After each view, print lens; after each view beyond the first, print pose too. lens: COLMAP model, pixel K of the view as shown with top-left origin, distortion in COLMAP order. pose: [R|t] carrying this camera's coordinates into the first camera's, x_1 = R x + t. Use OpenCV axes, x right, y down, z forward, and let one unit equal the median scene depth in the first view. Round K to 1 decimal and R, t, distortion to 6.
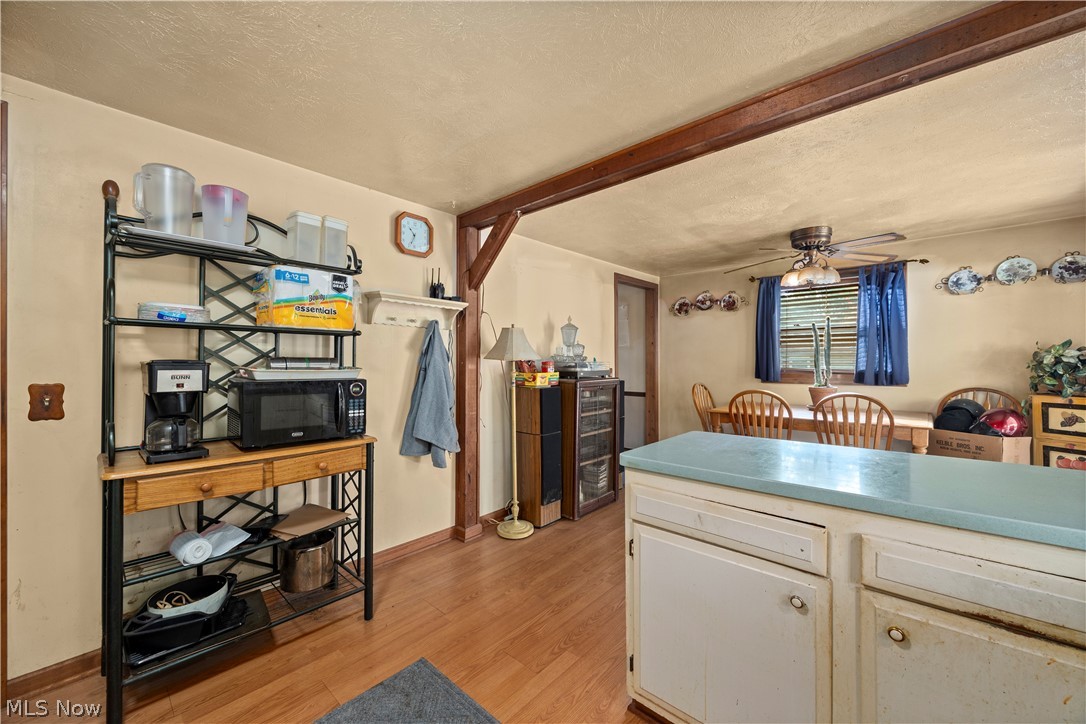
lens RADIAL K [[438.1, 0, 540.0], [0, 438.1, 351.6], [0, 0, 1]] dist [0.008148, -0.000396]
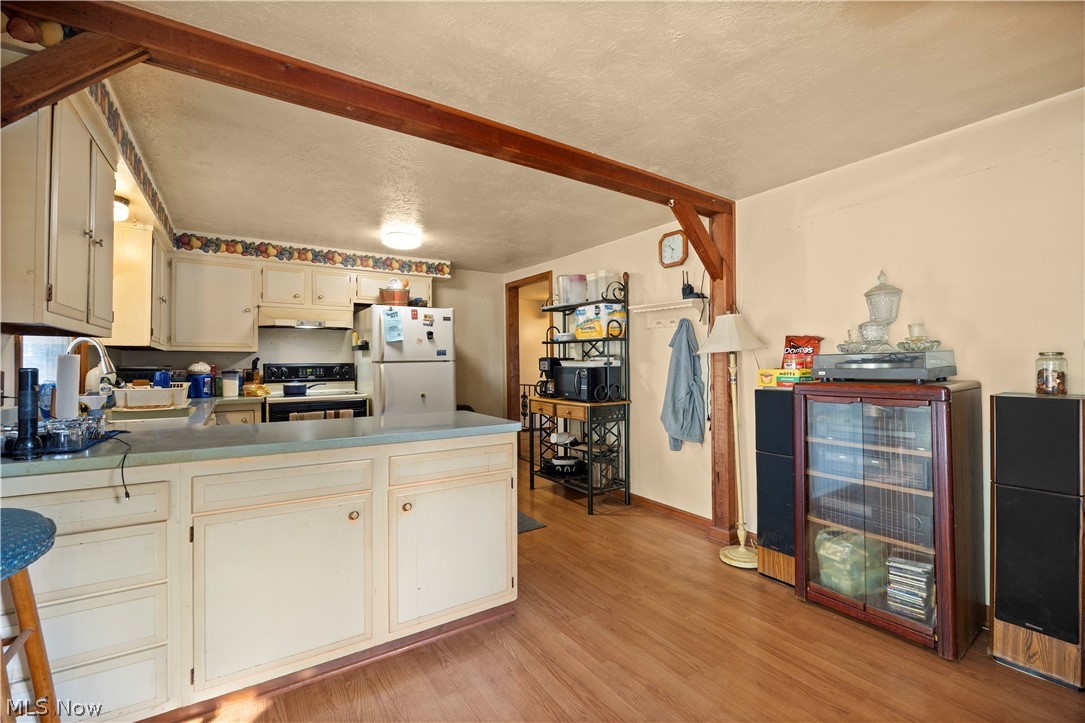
lens RADIAL K [[460.6, 0, 543.6], [0, 460.6, 362.8], [0, 0, 1]] dist [-0.011670, -0.000453]
pose [[-0.253896, 0.003563, -0.967225, 0.765699], [0.027283, 0.999622, -0.003479, 0.026370], [0.966847, -0.027272, -0.253898, 0.748923]]
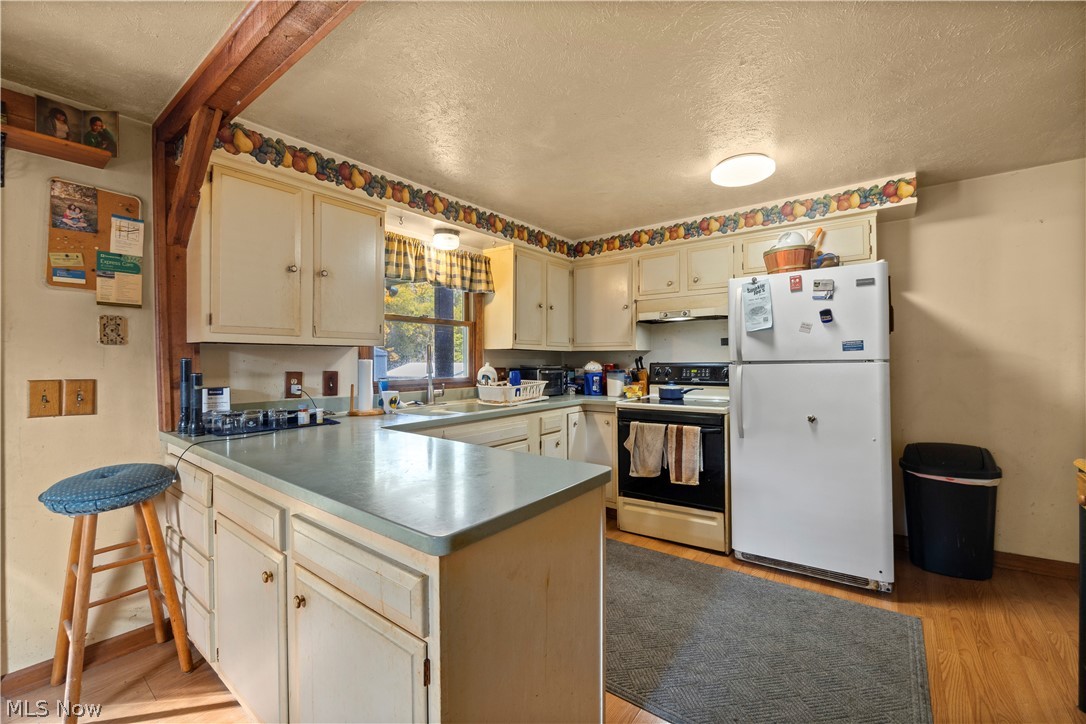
lens RADIAL K [[461.1, 0, 541.4], [0, 461.1, 362.1], [0, 0, 1]] dist [-0.011670, -0.000453]
pose [[-0.998005, 0.010311, -0.062295, 0.154970], [0.011377, 0.999795, -0.016776, 0.018327], [0.062109, -0.017451, -0.997917, 0.815295]]
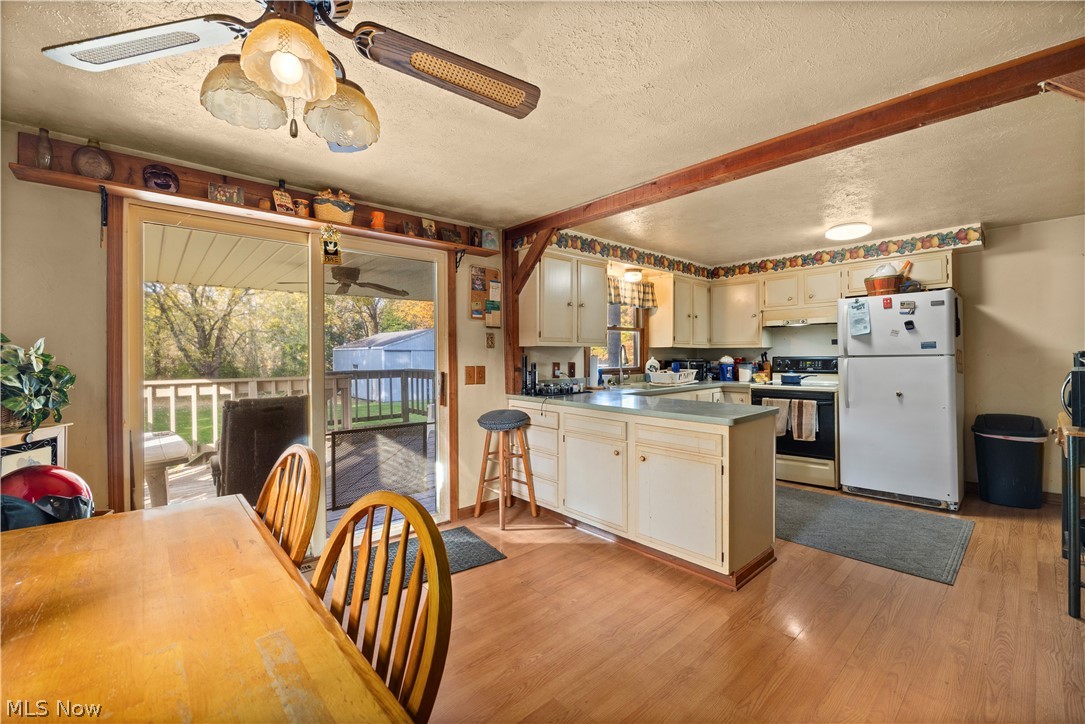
lens RADIAL K [[460.6, 0, 541.8], [0, 460.6, 357.0], [0, 0, 1]] dist [-0.011670, -0.000453]
pose [[-0.993553, 0.012075, 0.112724, 0.385283], [0.010398, 0.999826, -0.015459, 0.020675], [-0.112891, -0.014187, -0.993506, 1.258307]]
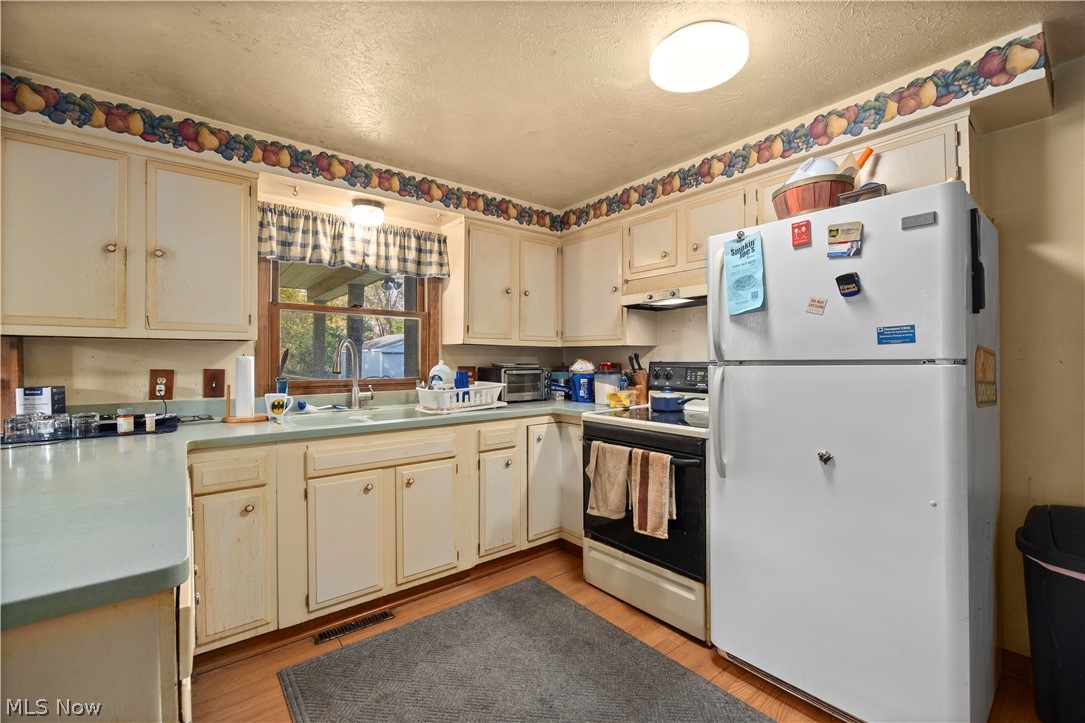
lens RADIAL K [[460.6, 0, 541.0], [0, 460.6, 361.3], [0, 0, 1]] dist [-0.011670, -0.000453]
pose [[-0.983299, 0.004062, 0.181954, -0.115591], [0.001375, 0.999888, -0.014889, 0.015771], [-0.181994, -0.014390, -0.983194, 0.606707]]
